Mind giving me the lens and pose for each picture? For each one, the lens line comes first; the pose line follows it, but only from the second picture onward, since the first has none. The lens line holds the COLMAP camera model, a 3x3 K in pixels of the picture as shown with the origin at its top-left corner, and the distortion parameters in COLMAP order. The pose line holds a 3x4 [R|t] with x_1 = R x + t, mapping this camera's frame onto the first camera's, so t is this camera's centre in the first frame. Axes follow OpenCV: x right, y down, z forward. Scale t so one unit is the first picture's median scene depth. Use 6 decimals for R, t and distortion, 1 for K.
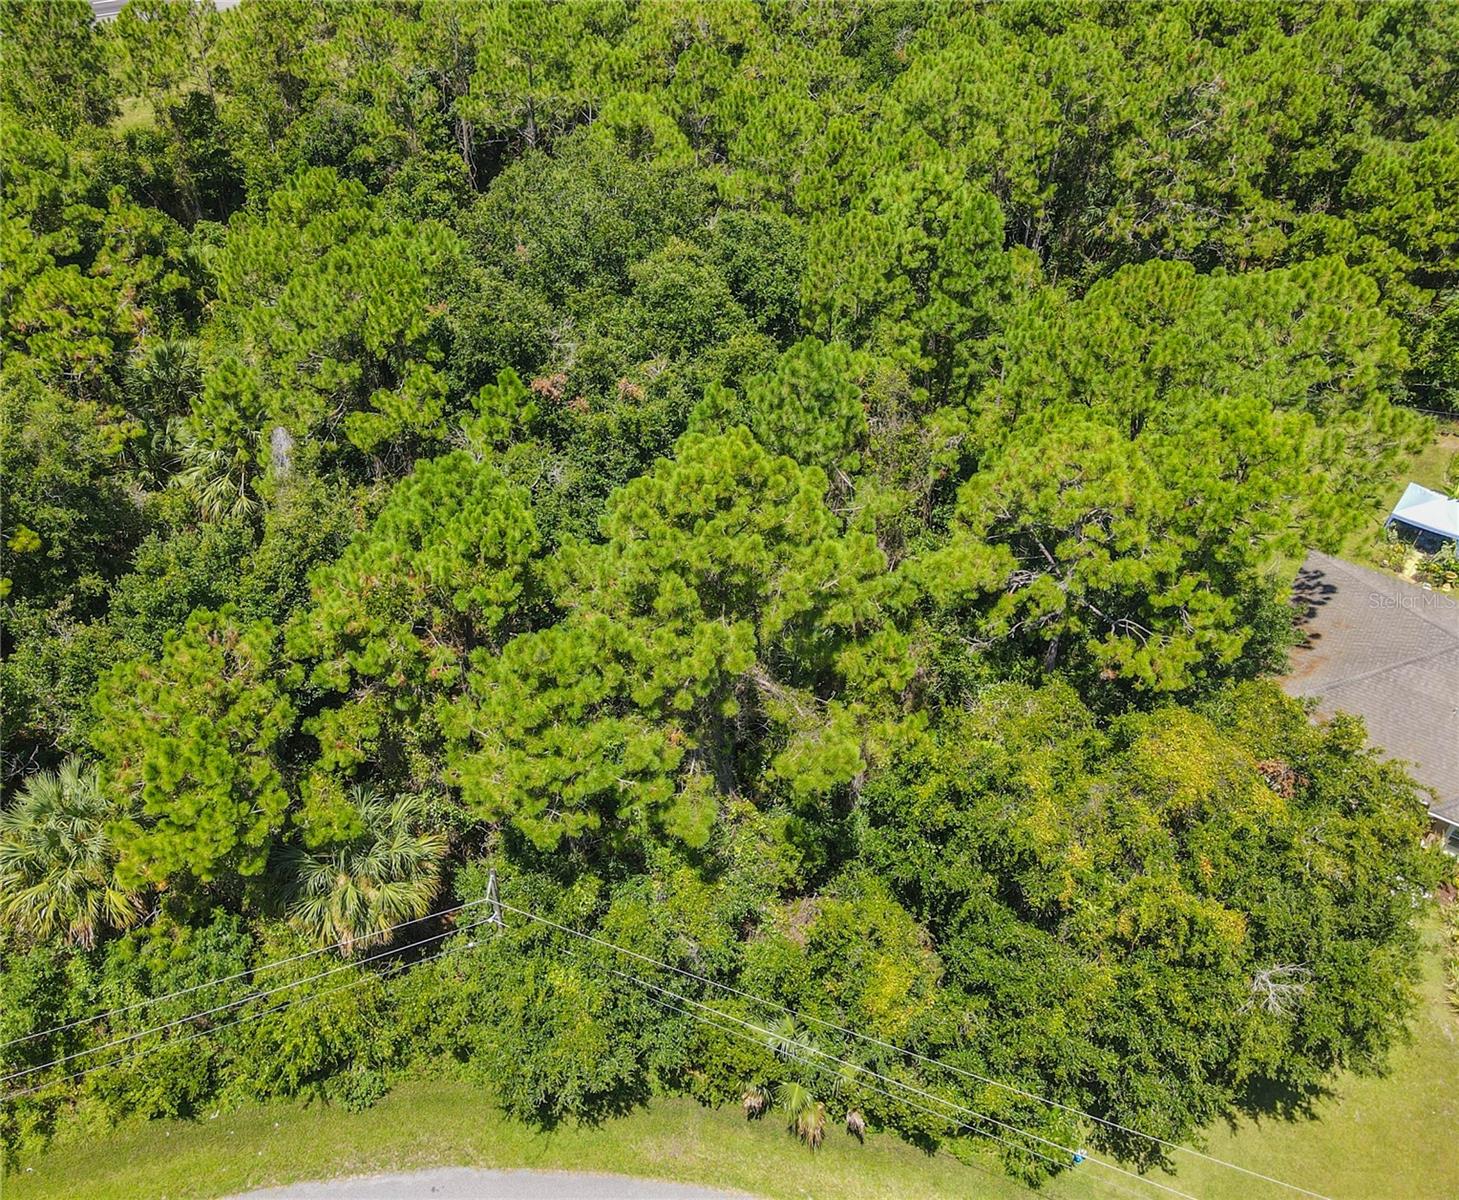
lens RADIAL K [[1286.3, 0, 686.6], [0, 1286.3, 525.2], [0, 0, 1]] dist [0.024312, 0.052844]
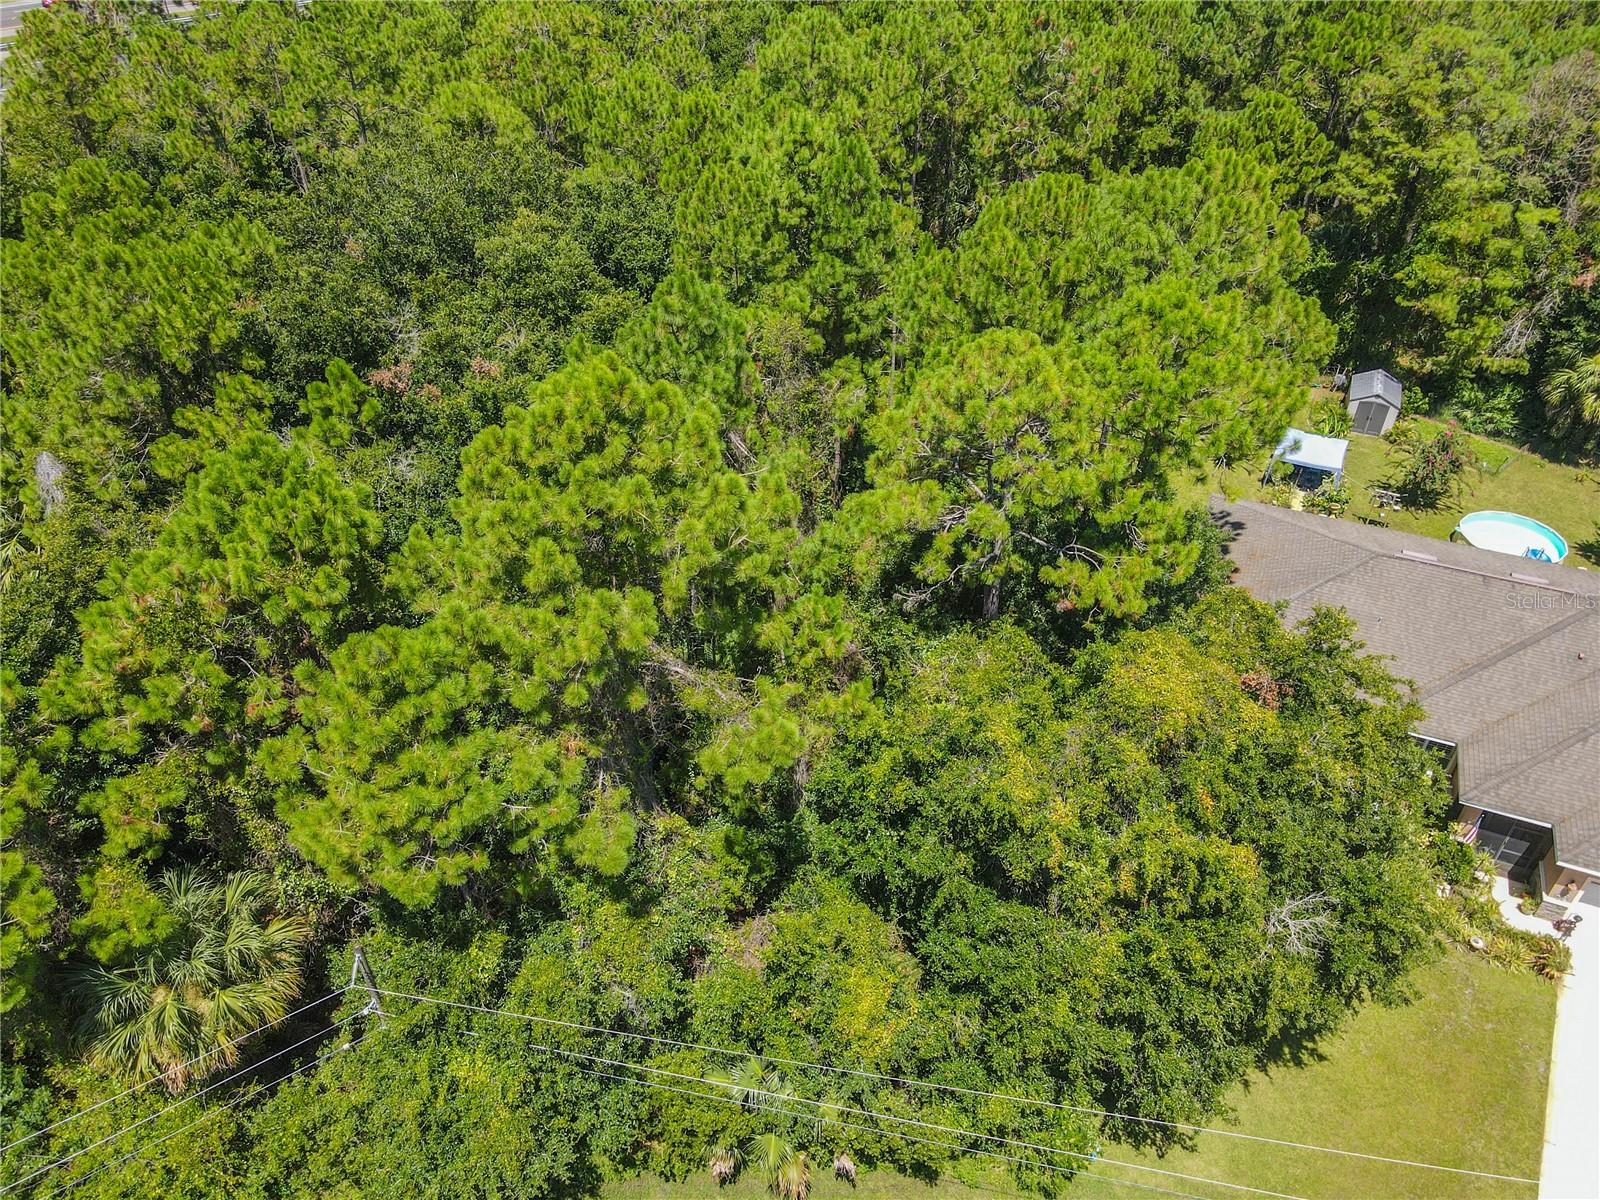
lens RADIAL K [[1127.7, 0, 800.0], [0, 1127.7, 600.0], [0, 0, 1]] dist [0.023047, 0.036314]
pose [[0.980292, -0.121134, 0.156059, 0.029425], [0.122244, 0.992497, 0.002503, 0.084458], [-0.155191, 0.016624, 0.987745, 0.258282]]
